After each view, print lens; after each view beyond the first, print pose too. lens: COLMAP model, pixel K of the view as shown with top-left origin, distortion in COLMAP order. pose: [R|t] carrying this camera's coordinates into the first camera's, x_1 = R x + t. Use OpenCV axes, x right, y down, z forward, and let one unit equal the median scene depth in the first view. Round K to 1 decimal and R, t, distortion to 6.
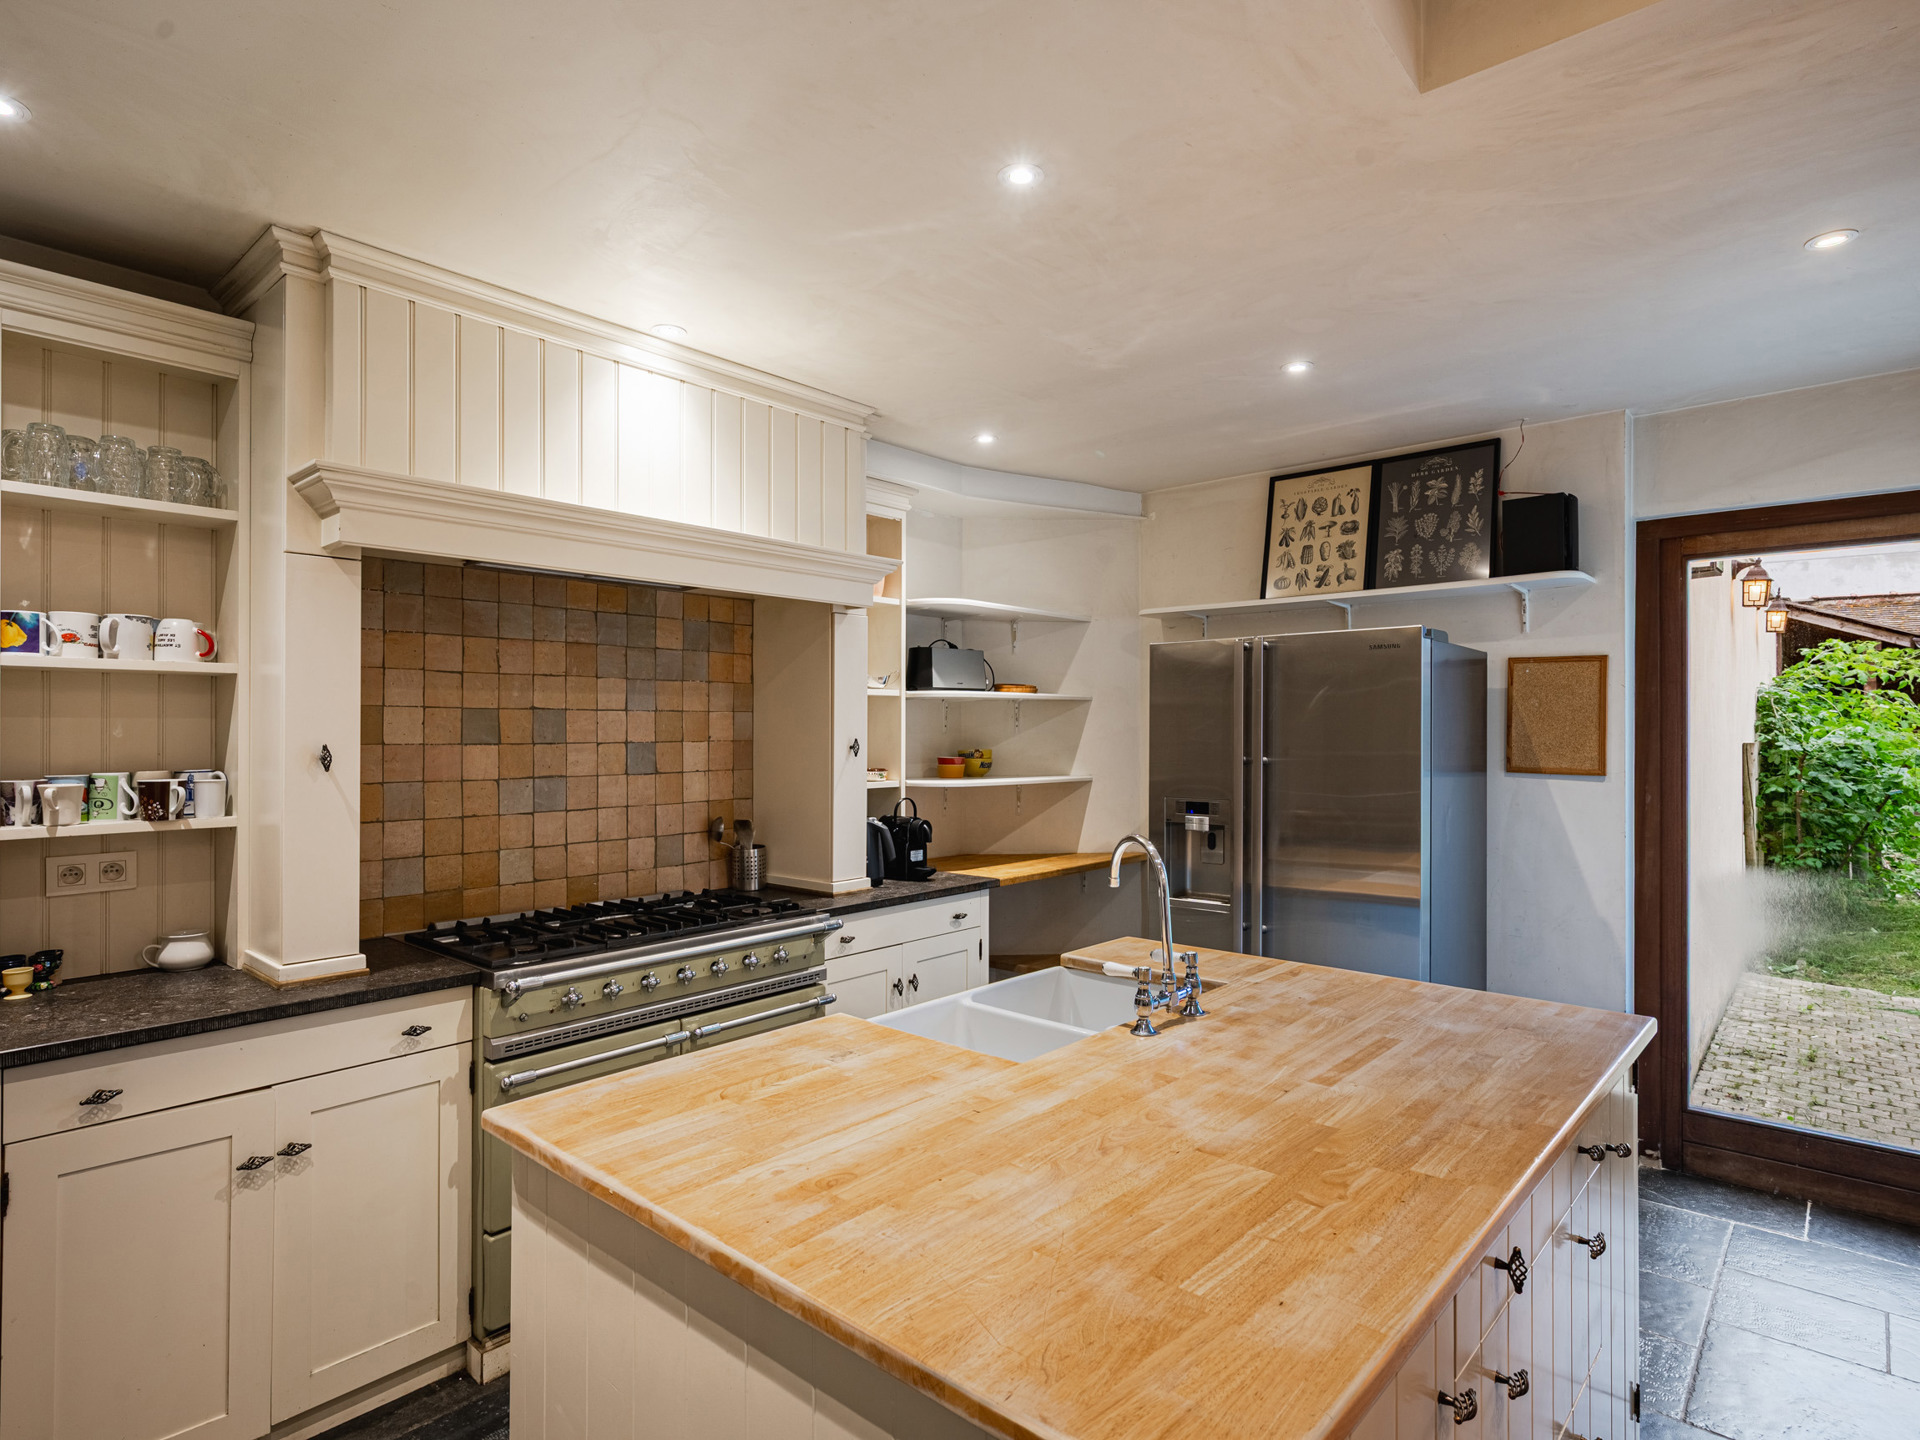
lens RADIAL K [[1032.4, 0, 960.0], [0, 1032.4, 720.0], [0, 0, 1]] dist [-0.001947, -0.000263]
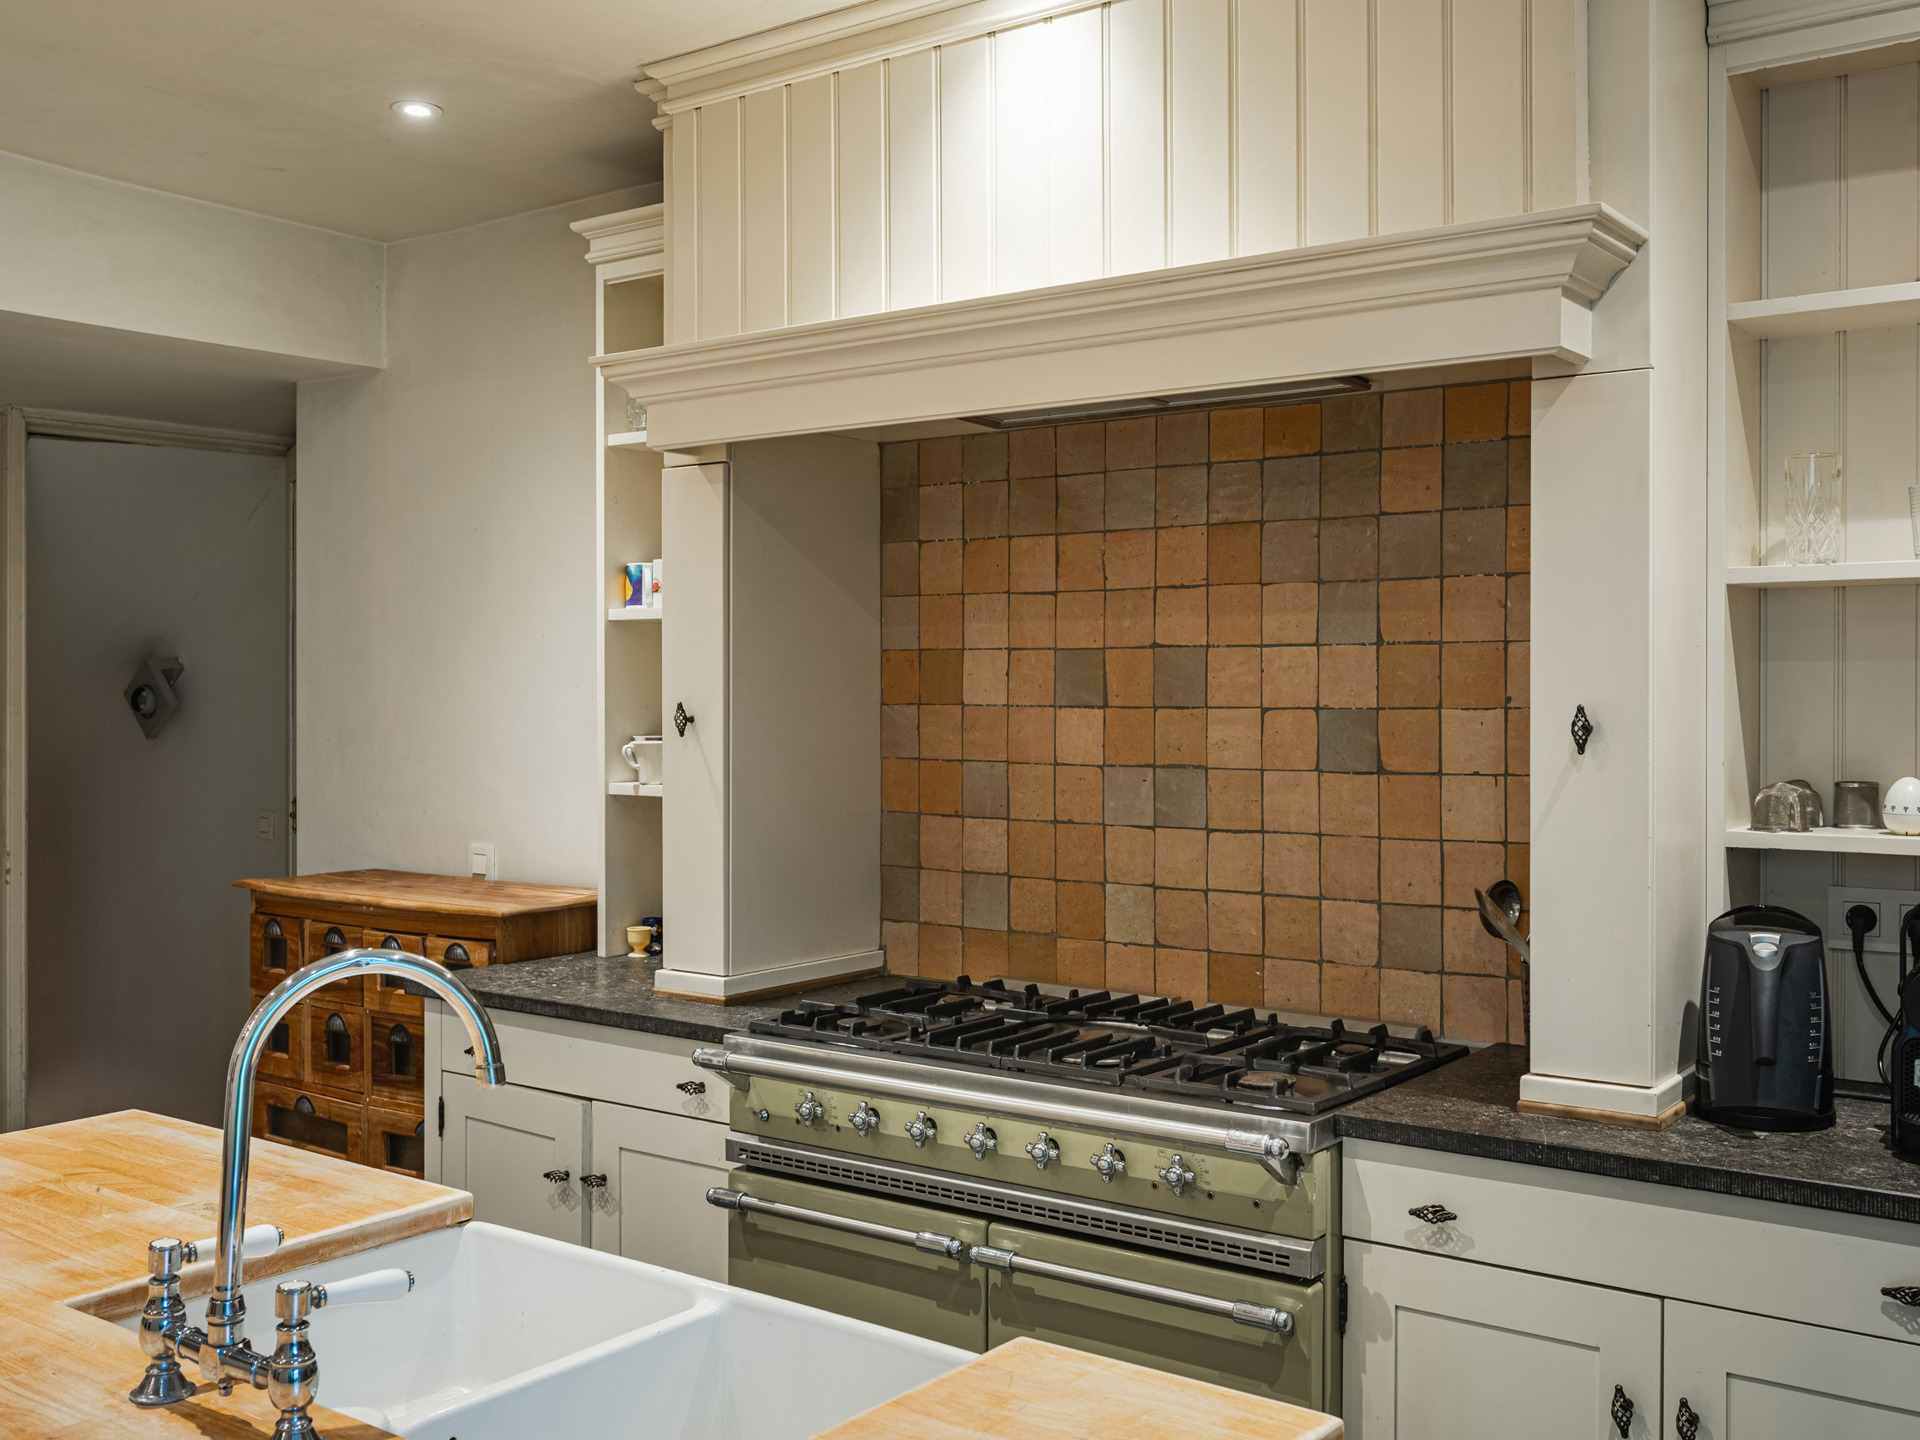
lens RADIAL K [[1849.0, 0, 961.6], [0, 1849.0, 686.2], [0, 0, 1]] dist [0.000356, -0.008371]
pose [[0.090112, -0.003030, -0.995927, 0.602120], [0.008721, 0.999959, -0.002253, 0.012393], [0.995893, -0.008483, 0.090135, 0.793500]]
